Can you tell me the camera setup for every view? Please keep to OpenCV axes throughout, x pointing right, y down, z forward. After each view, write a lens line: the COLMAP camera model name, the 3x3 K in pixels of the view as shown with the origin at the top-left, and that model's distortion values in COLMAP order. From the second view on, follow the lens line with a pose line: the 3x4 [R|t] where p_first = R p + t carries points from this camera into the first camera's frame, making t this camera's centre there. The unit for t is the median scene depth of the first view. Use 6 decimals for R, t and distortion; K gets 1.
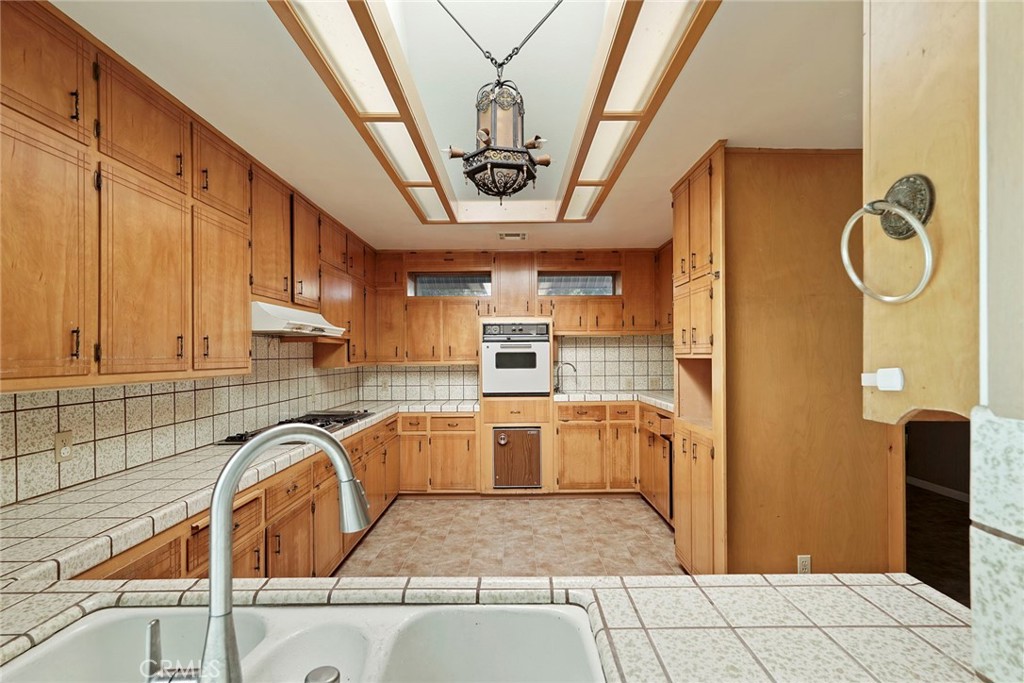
lens RADIAL K [[493.2, 0, 512.3], [0, 493.2, 355.2], [0, 0, 1]] dist [-0.003708, 0.000298]
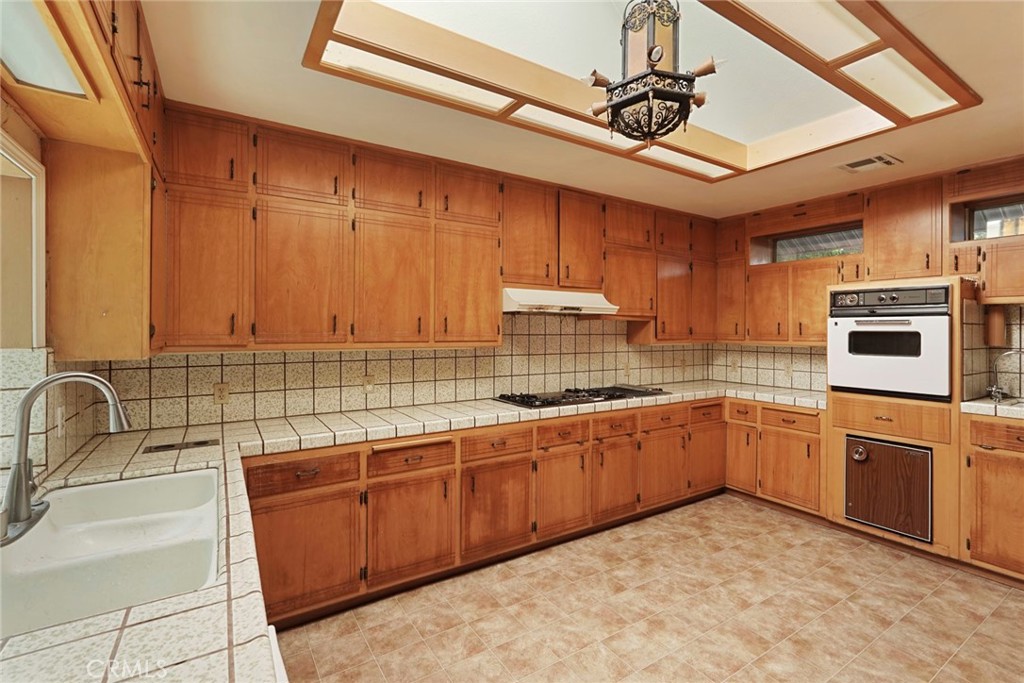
lens RADIAL K [[464.3, 0, 513.9], [0, 464.3, 331.1], [0, 0, 1]] dist [-0.001157, 0.000679]
pose [[0.539819, 0.013037, -0.841680, 0.273061], [-0.010865, 0.999905, 0.008519, -0.006310], [0.841711, 0.004546, 0.539909, 0.220230]]
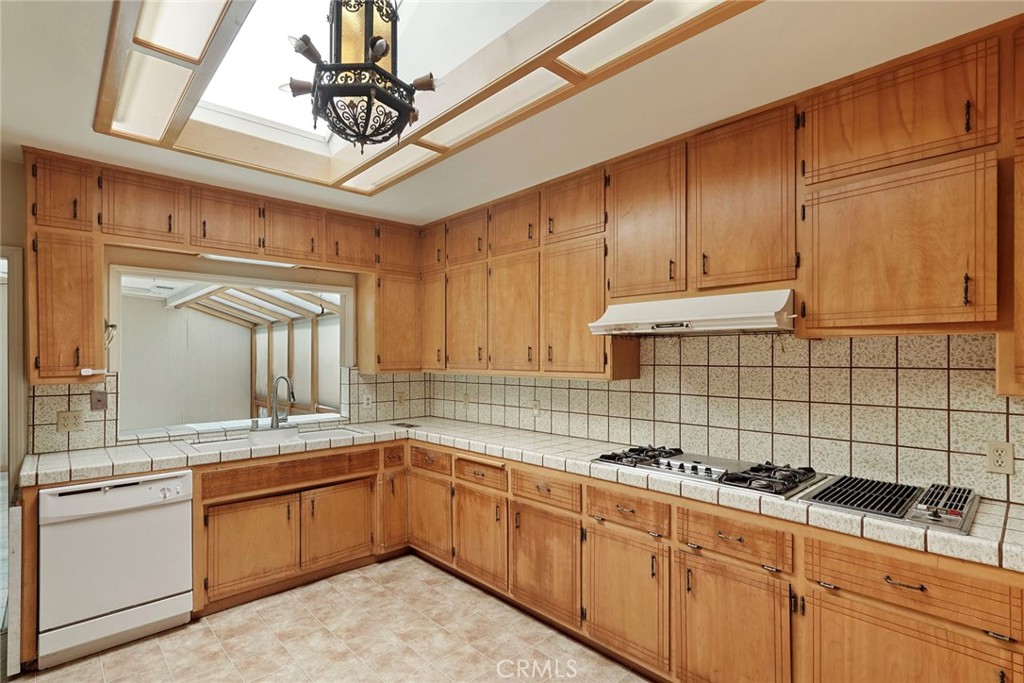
lens RADIAL K [[493.2, 0, 512.3], [0, 493.2, 355.2], [0, 0, 1]] dist [-0.003708, 0.000298]
pose [[-0.727605, 0.005921, -0.685971, 0.168235], [0.005690, 0.999980, 0.002596, -0.008262], [0.685973, -0.002014, -0.727625, 0.903435]]
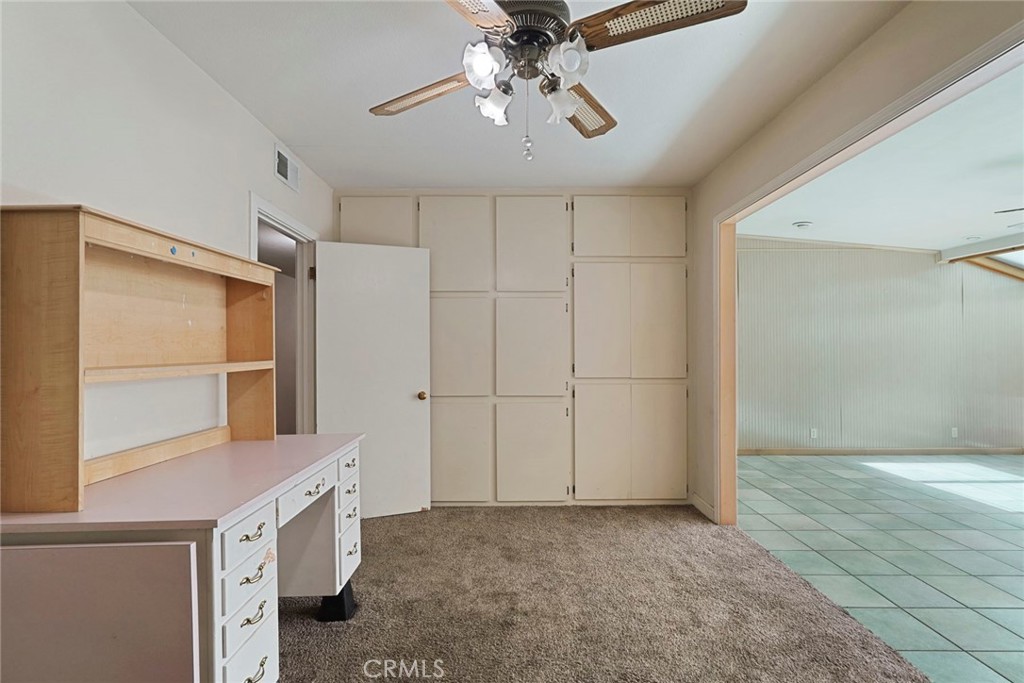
lens RADIAL K [[491.5, 0, 512.0], [0, 491.5, 341.5], [0, 0, 1]] dist [-0.002437, -0.000518]
pose [[-0.999967, 0.007524, -0.002979, 0.967831], [0.007547, 0.999940, -0.007972, 0.030641], [0.002919, -0.007995, -0.999964, 0.162761]]
